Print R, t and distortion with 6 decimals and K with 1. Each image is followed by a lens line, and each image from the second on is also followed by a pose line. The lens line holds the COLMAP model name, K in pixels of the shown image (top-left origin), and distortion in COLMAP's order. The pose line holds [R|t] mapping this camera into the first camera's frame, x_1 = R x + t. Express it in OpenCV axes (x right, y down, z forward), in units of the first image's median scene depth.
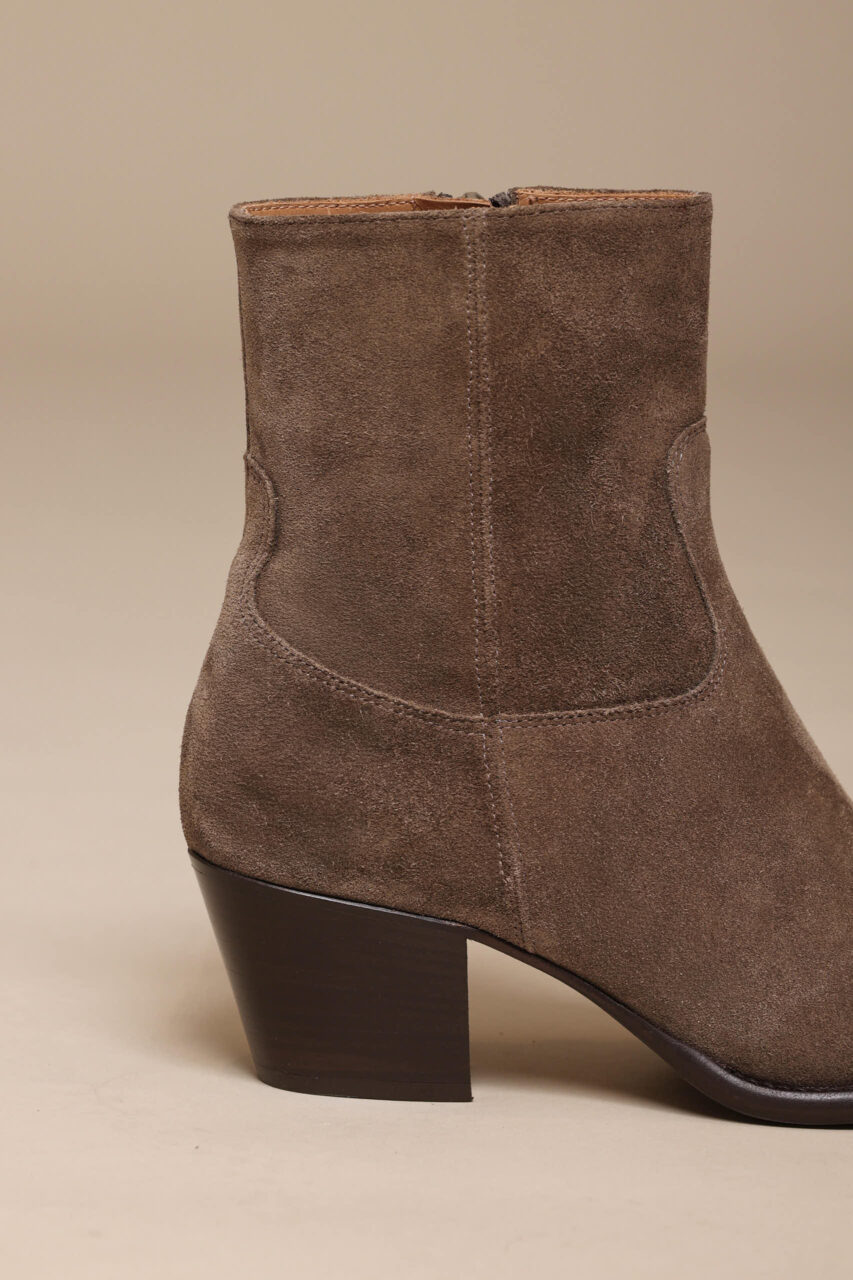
lens RADIAL K [[4233.1, 0, 426.5], [0, 4233.1, 640.0], [0, 0, 1]] dist [0.100405, 0.283912]
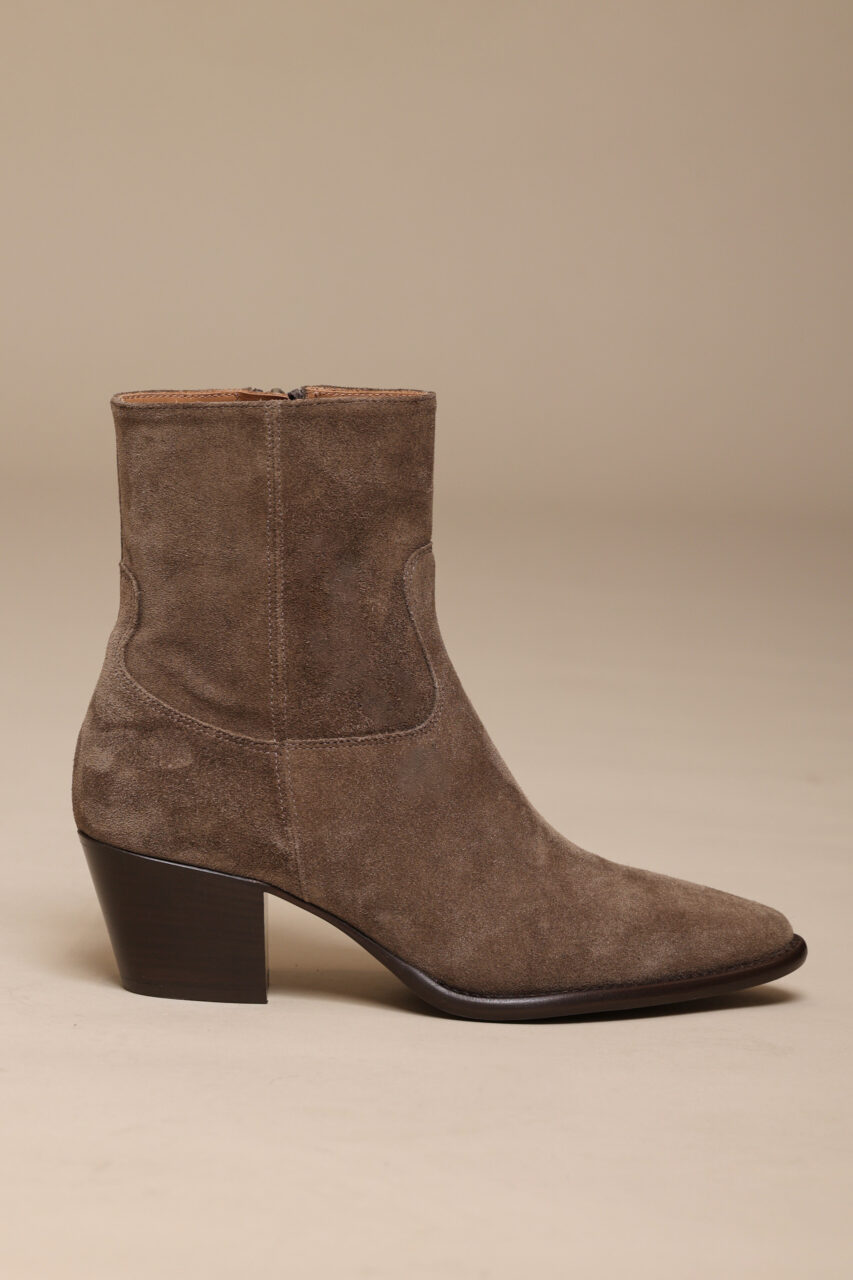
lens RADIAL K [[3588.5, 0, 426.5], [0, 3588.5, 640.0], [0, 0, 1]] dist [0.063739, 0.725835]
pose [[0.999700, 0.015856, 0.018688, 0.041751], [-0.015356, 0.999528, -0.026620, 0.015187], [-0.019101, 0.026325, 0.999471, -0.258321]]
